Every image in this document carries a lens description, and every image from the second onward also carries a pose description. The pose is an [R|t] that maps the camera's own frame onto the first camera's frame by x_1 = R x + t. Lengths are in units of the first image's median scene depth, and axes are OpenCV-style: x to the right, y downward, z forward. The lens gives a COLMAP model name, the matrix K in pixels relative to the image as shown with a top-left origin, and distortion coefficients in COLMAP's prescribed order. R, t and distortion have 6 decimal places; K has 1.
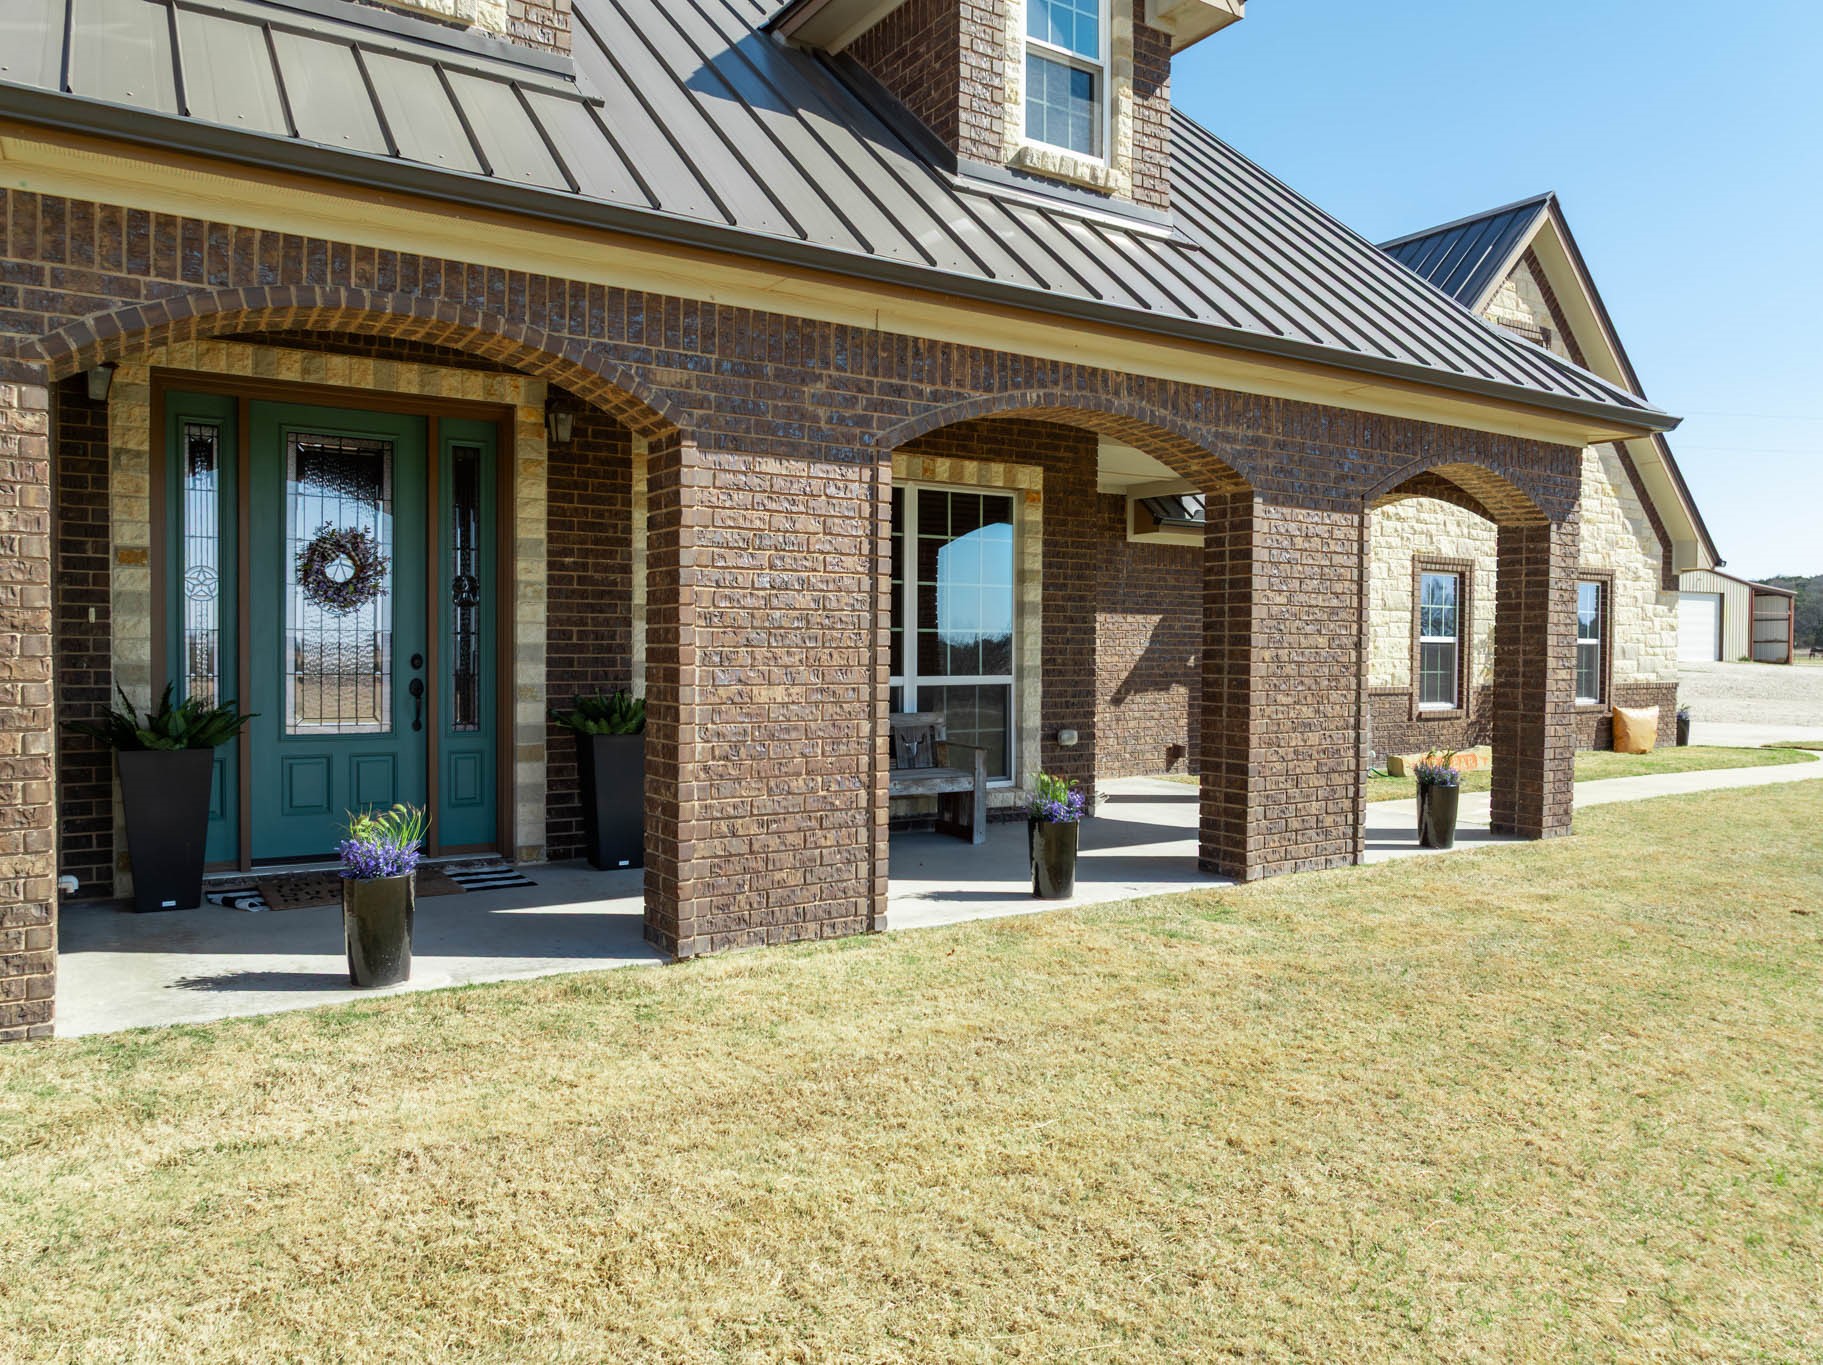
lens RADIAL K [[1274.9, 0, 911.5], [0, 1274.9, 682.5], [0, 0, 1]] dist [-0.020303, 0.006470]
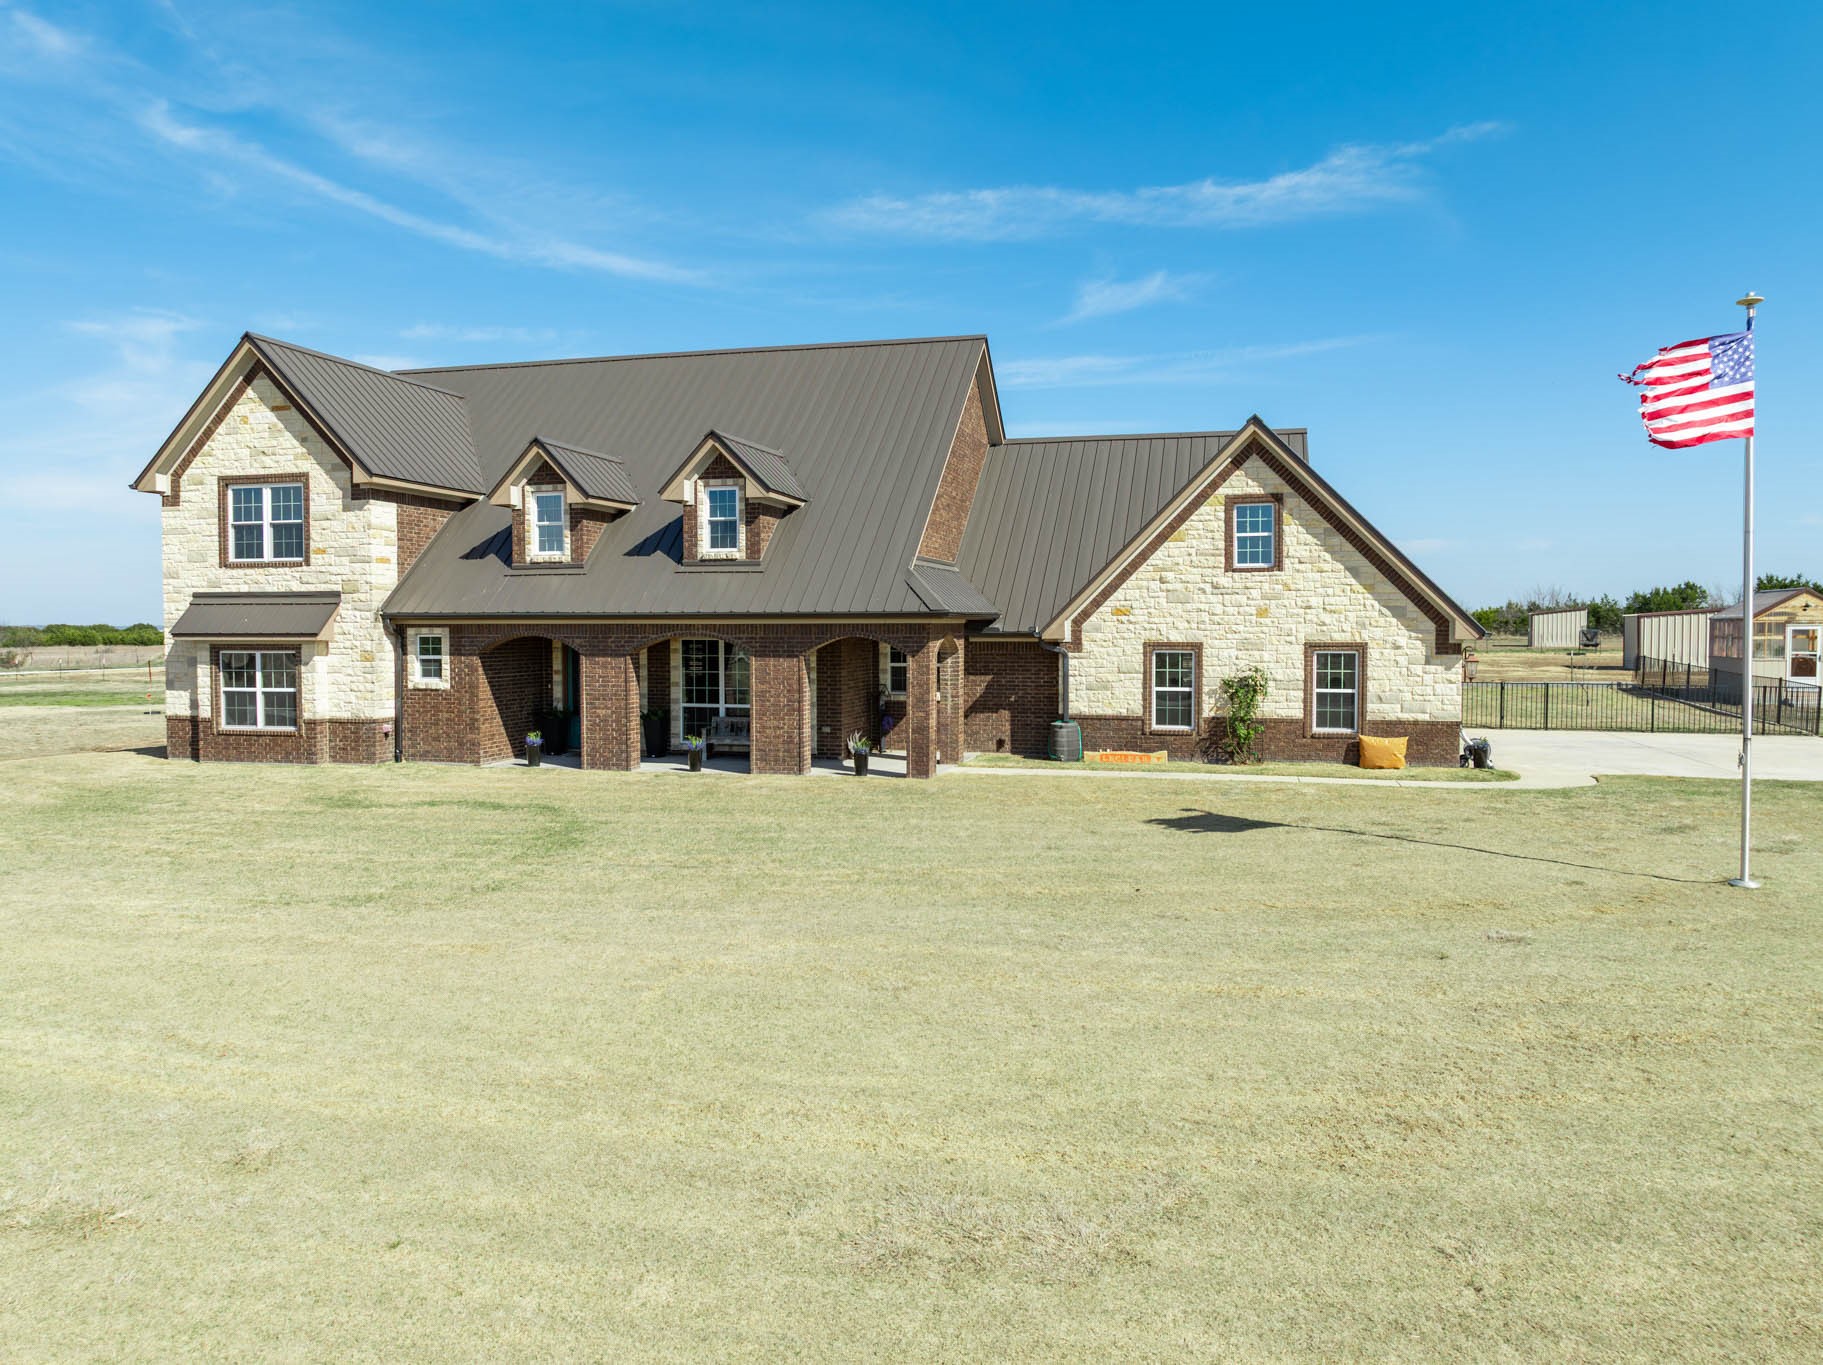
lens RADIAL K [[1274.9, 0, 911.5], [0, 1274.9, 682.5], [0, 0, 1]] dist [-0.020303, 0.006470]
pose [[0.668995, 0.026240, -0.742803, 1.478691], [-0.013494, 0.999641, 0.023160, -0.079252], [0.743144, -0.005471, 0.669109, -0.430527]]
